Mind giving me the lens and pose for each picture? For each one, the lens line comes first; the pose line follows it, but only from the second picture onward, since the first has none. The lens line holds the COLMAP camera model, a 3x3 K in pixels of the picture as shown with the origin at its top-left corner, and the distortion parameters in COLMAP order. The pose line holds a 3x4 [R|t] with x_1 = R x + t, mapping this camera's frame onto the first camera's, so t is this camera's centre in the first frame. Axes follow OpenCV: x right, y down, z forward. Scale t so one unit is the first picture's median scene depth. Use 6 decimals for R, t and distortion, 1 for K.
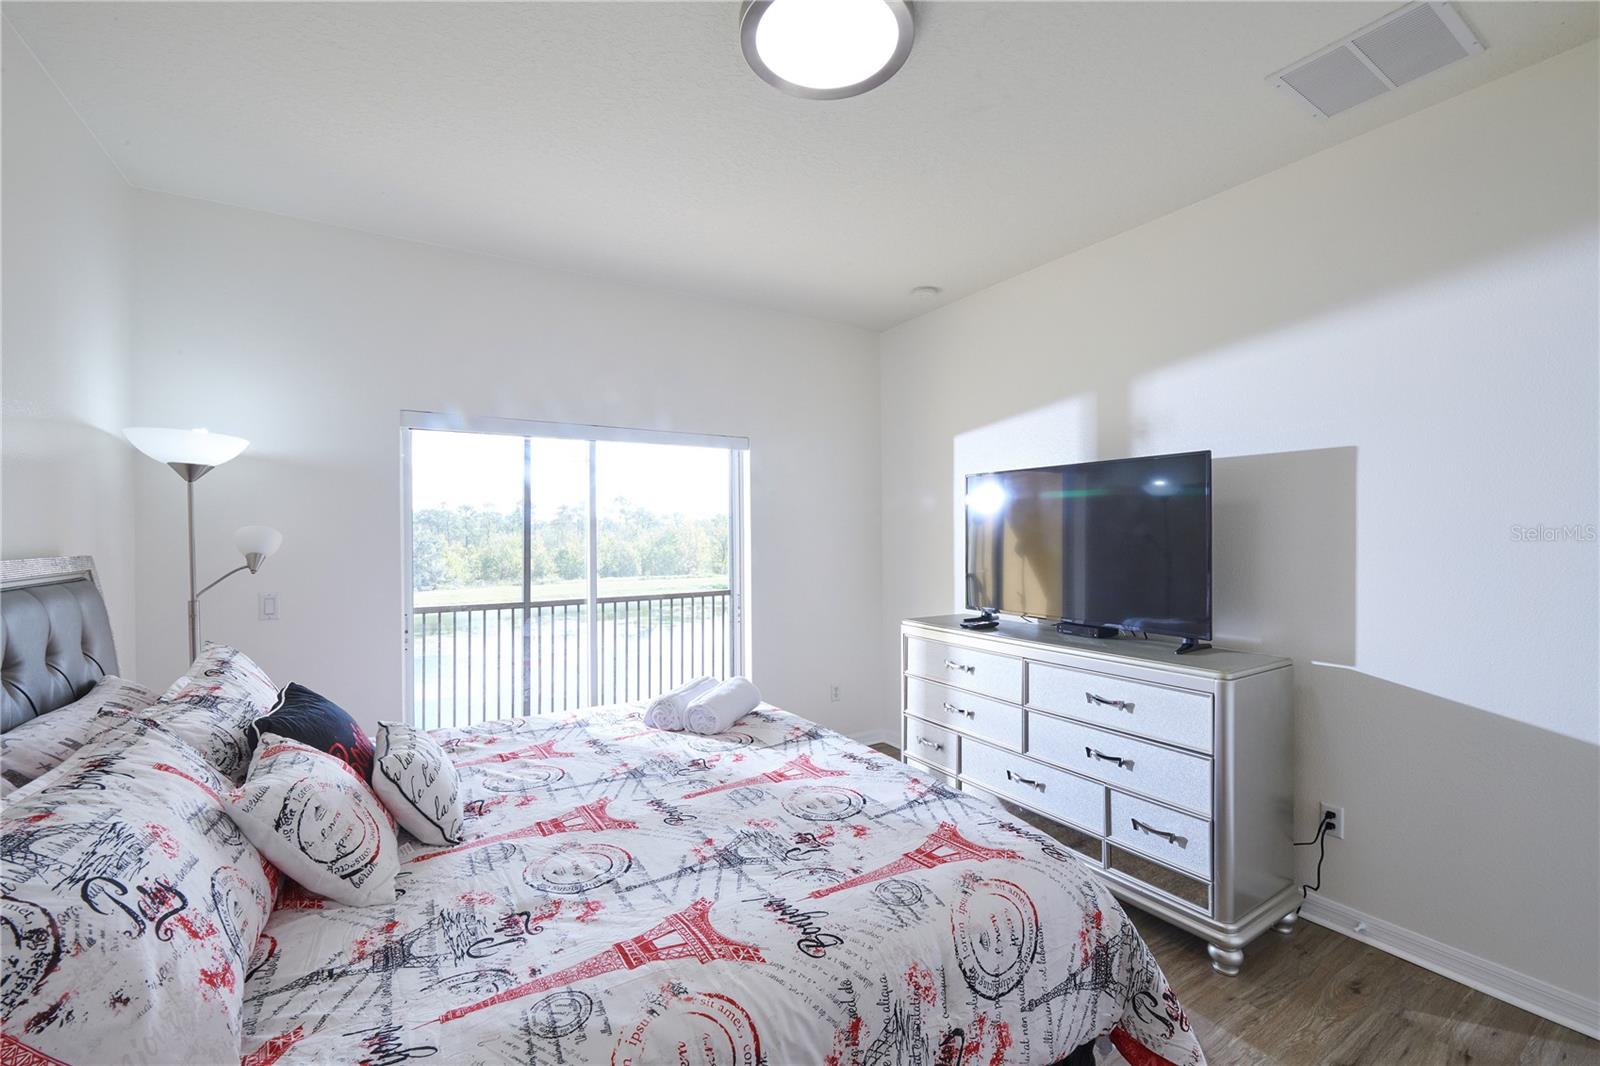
lens RADIAL K [[656.4, 0, 806.7], [0, 656.4, 528.1], [0, 0, 1]] dist [0.001209, -0.000889]
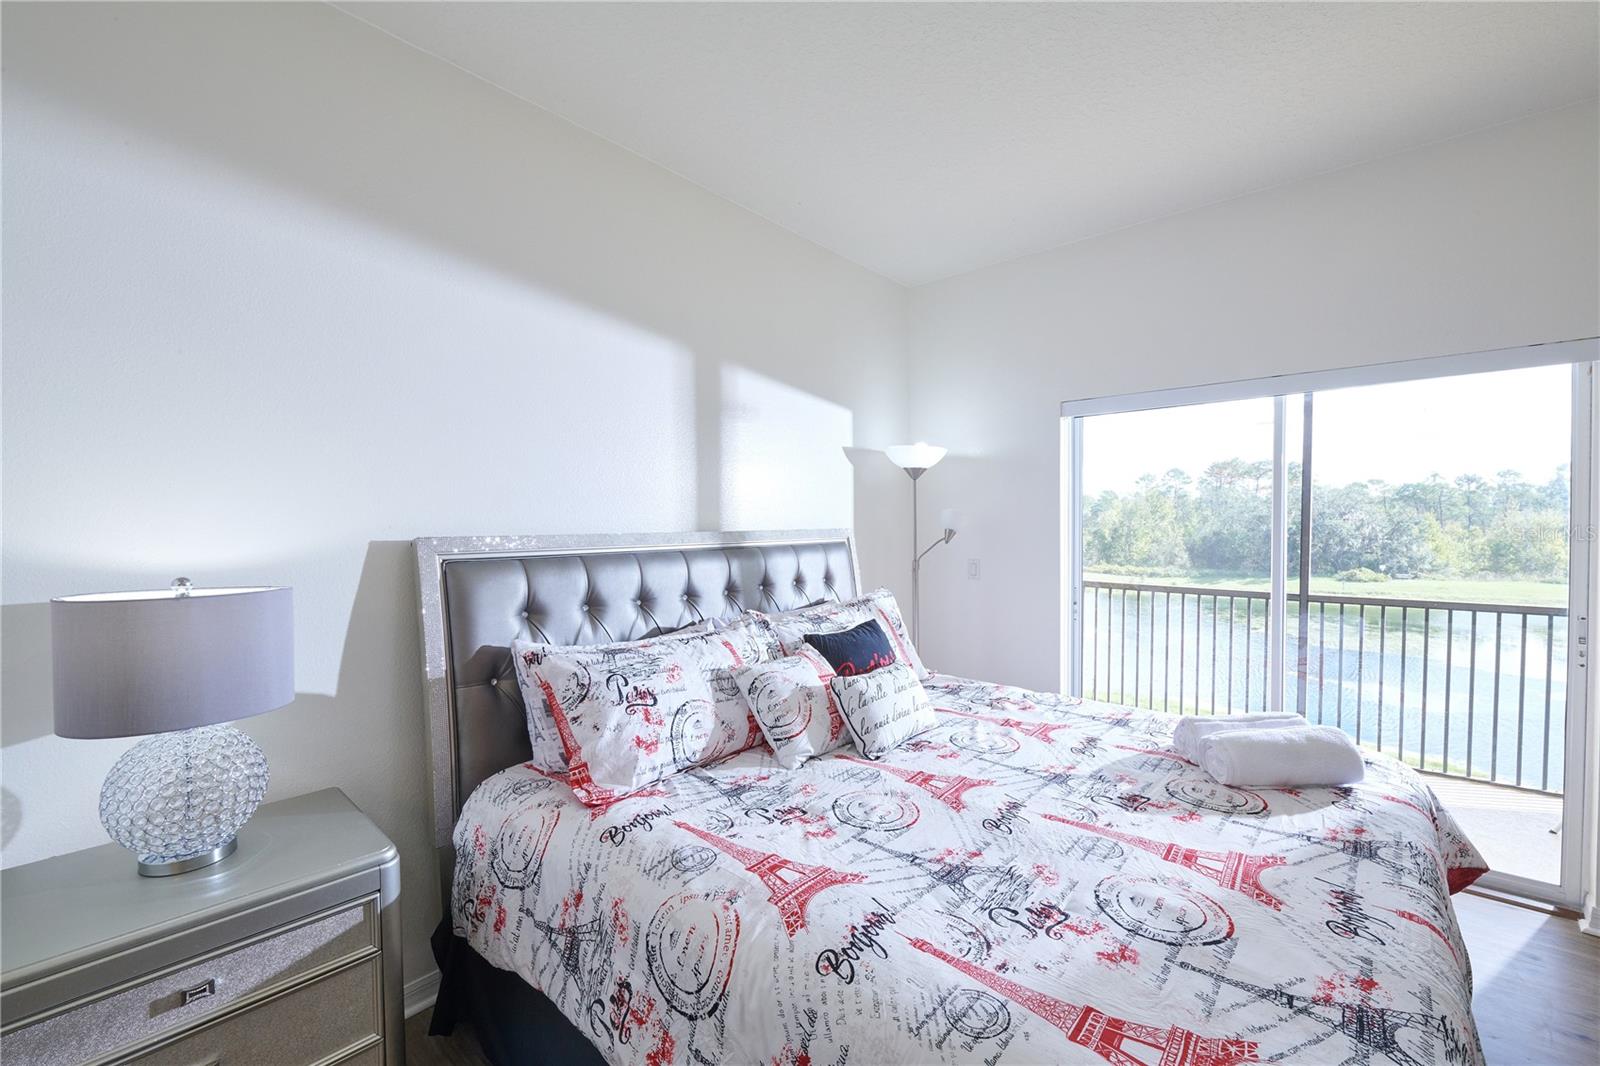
lens RADIAL K [[656.4, 0, 802.1], [0, 656.4, 535.3], [0, 0, 1]] dist [0.001209, -0.000889]
pose [[0.294437, 0.025076, -0.955342, 0.554032], [0.015094, 0.999409, 0.030884, 0.007016], [0.955552, -0.023513, 0.293885, 0.454714]]
